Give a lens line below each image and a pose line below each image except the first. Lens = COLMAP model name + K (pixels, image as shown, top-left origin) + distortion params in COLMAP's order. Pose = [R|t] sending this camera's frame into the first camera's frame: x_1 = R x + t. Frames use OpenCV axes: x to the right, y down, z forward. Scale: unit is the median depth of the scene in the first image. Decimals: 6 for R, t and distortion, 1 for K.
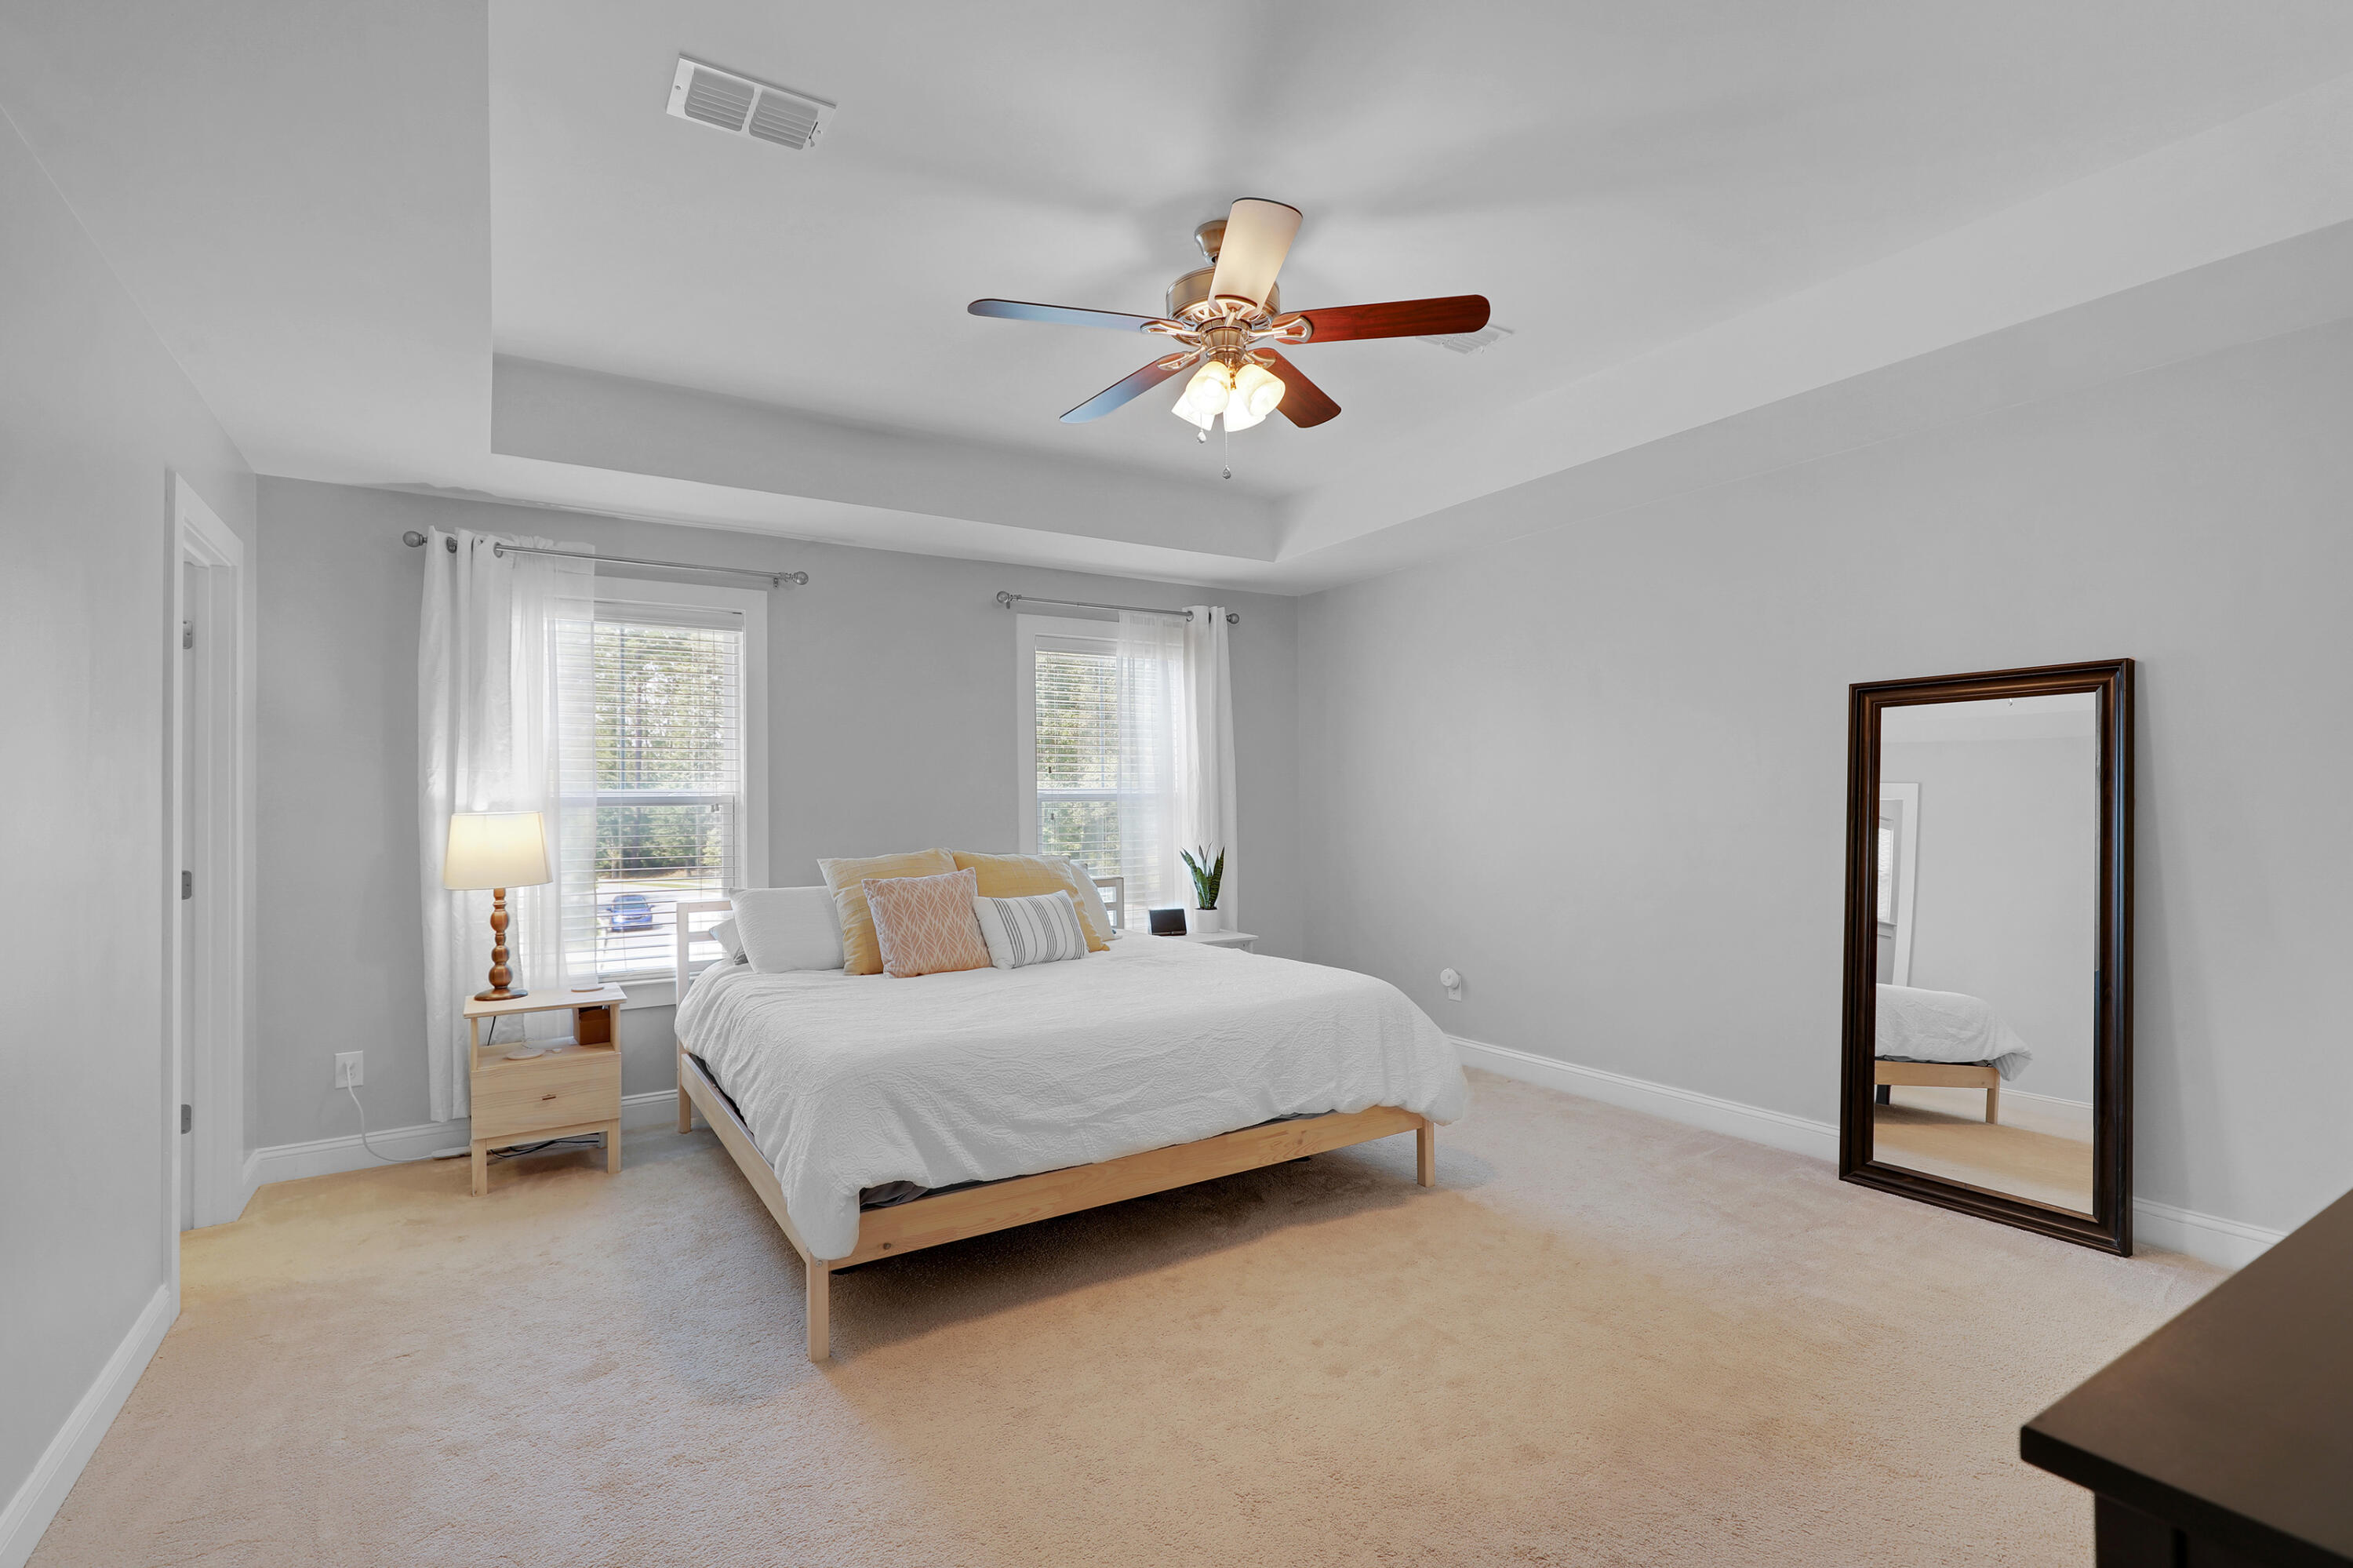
lens RADIAL K [[1081.0, 0, 1189.2], [0, 1081.0, 793.3], [0, 0, 1]] dist [0.015119, -0.003277]
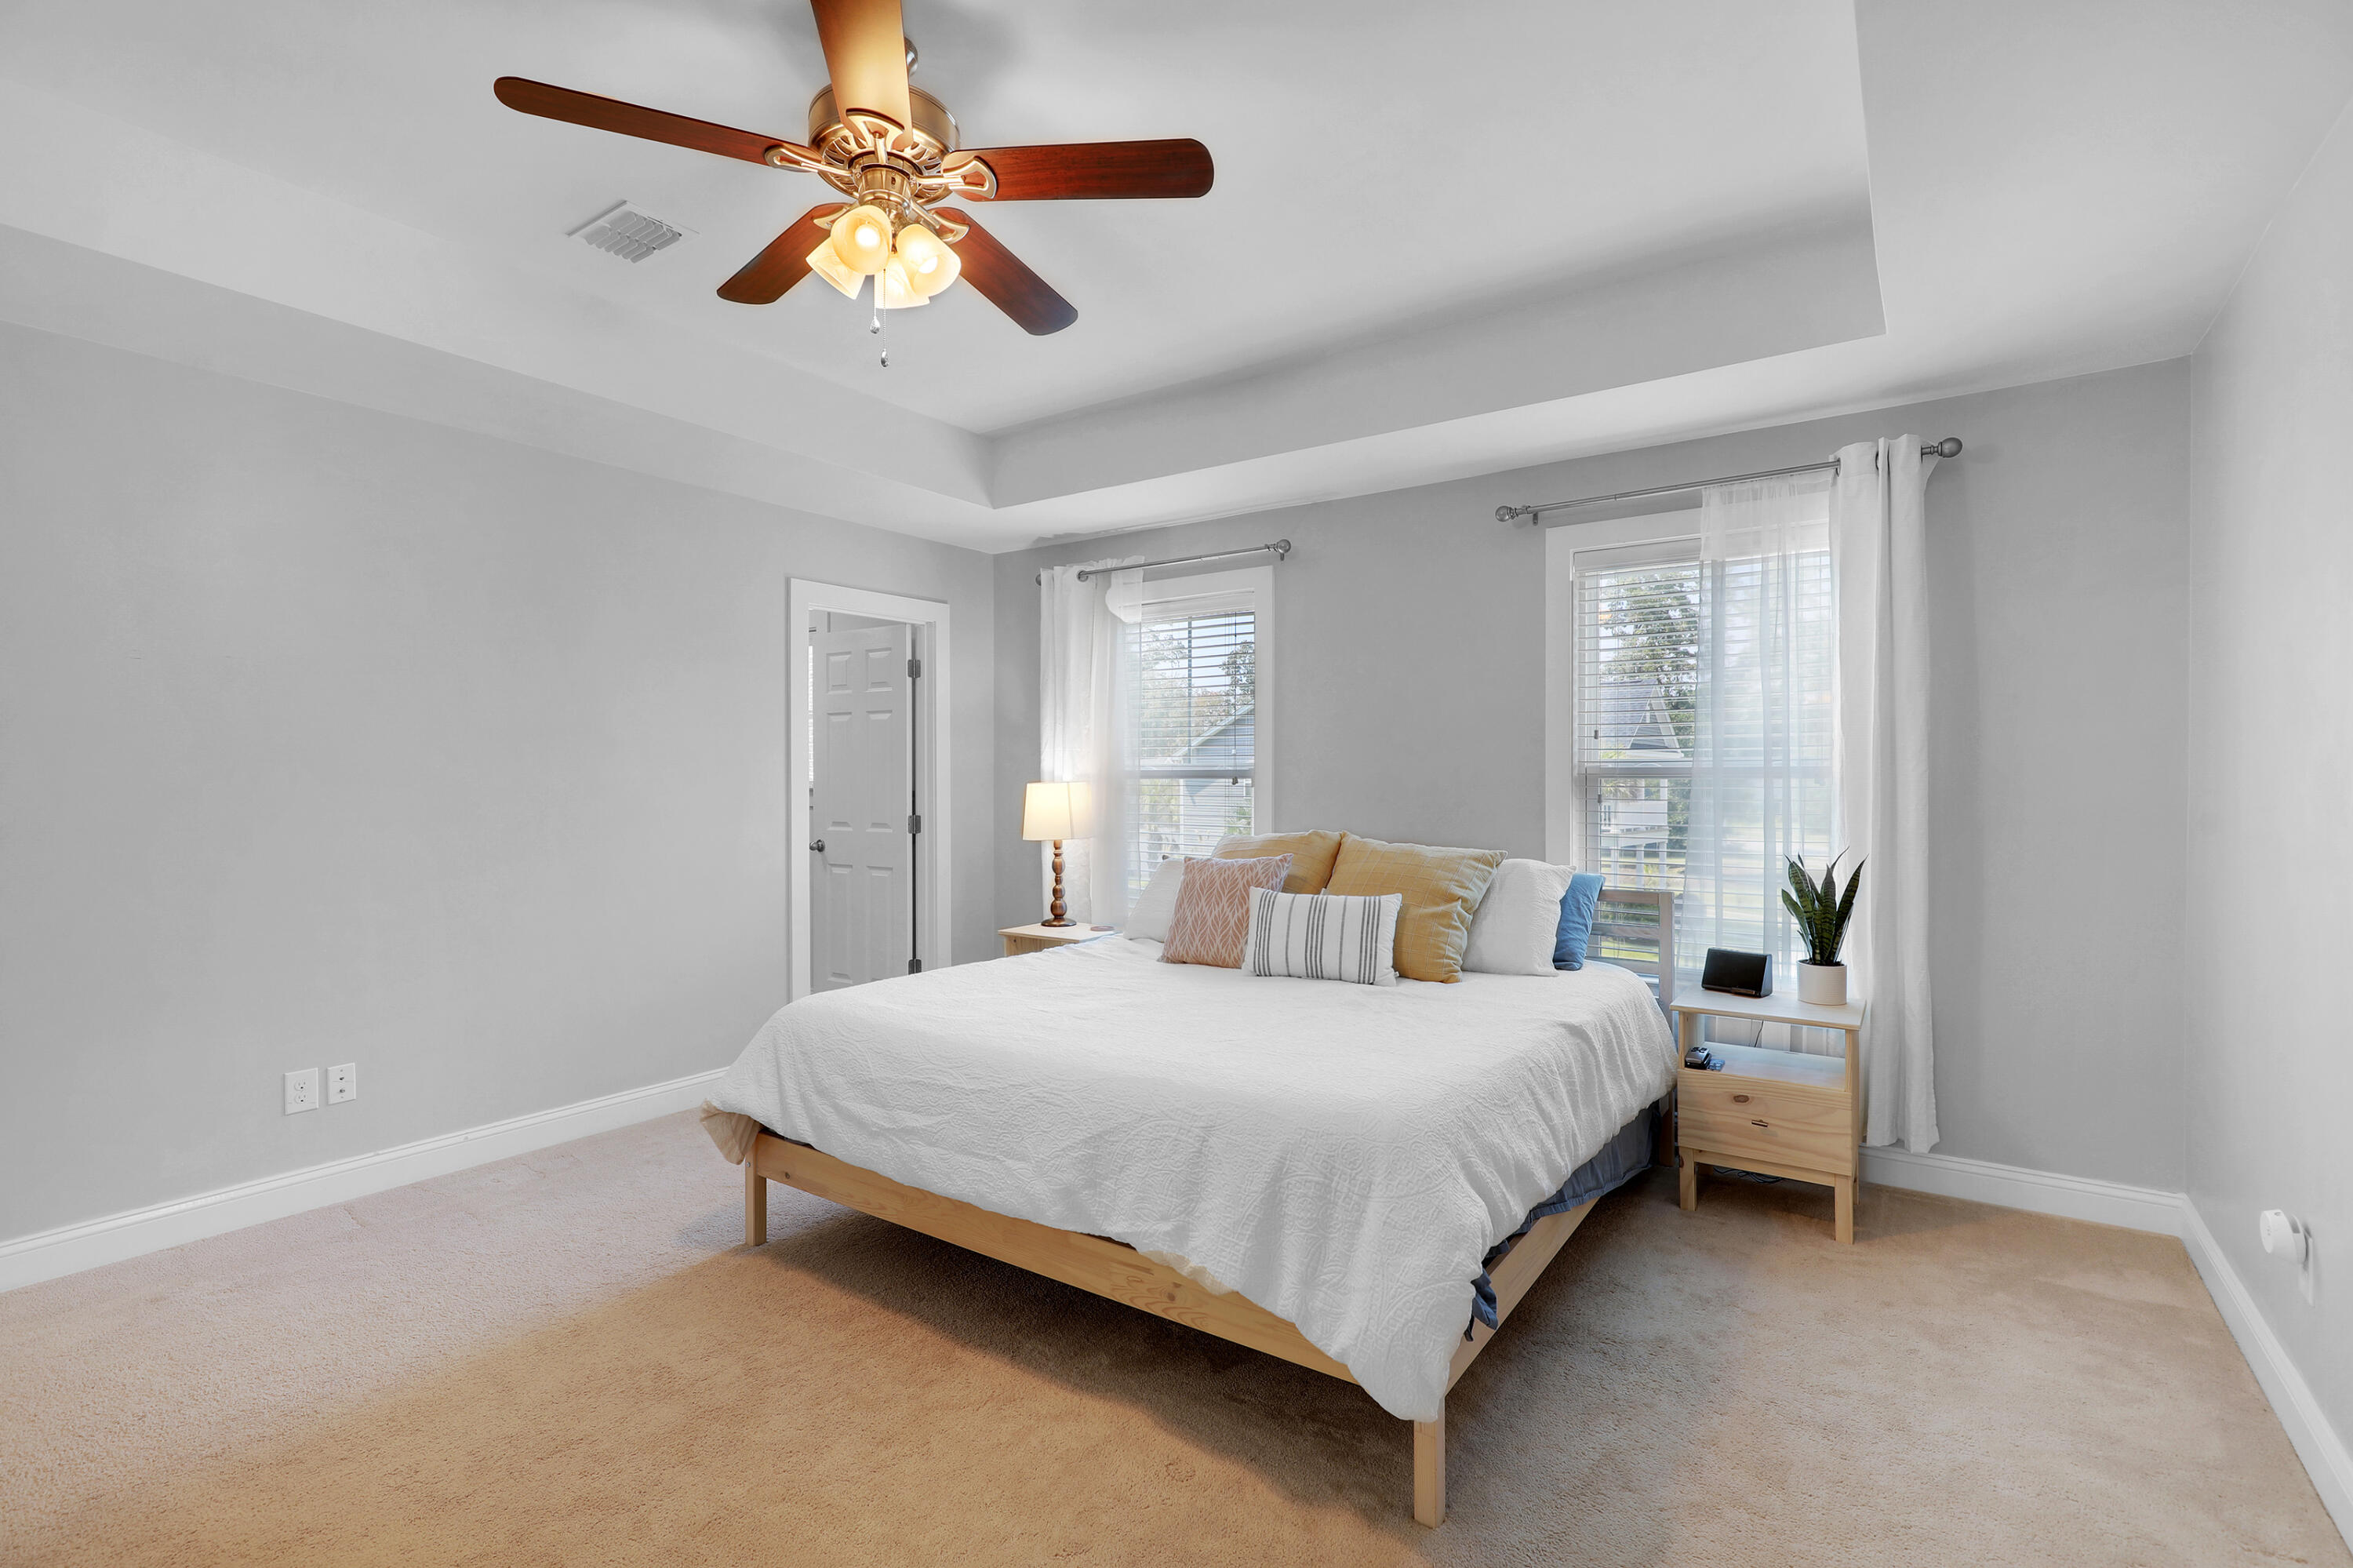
lens RADIAL K [[1081.0, 0, 1184.7], [0, 1081.0, 787.0], [0, 0, 1]] dist [0.015119, -0.003277]
pose [[0.384407, 0.018762, -0.922973, 0.608020], [0.001749, 0.999777, 0.021051, -0.003441], [0.923162, -0.009706, 0.384288, 0.644574]]
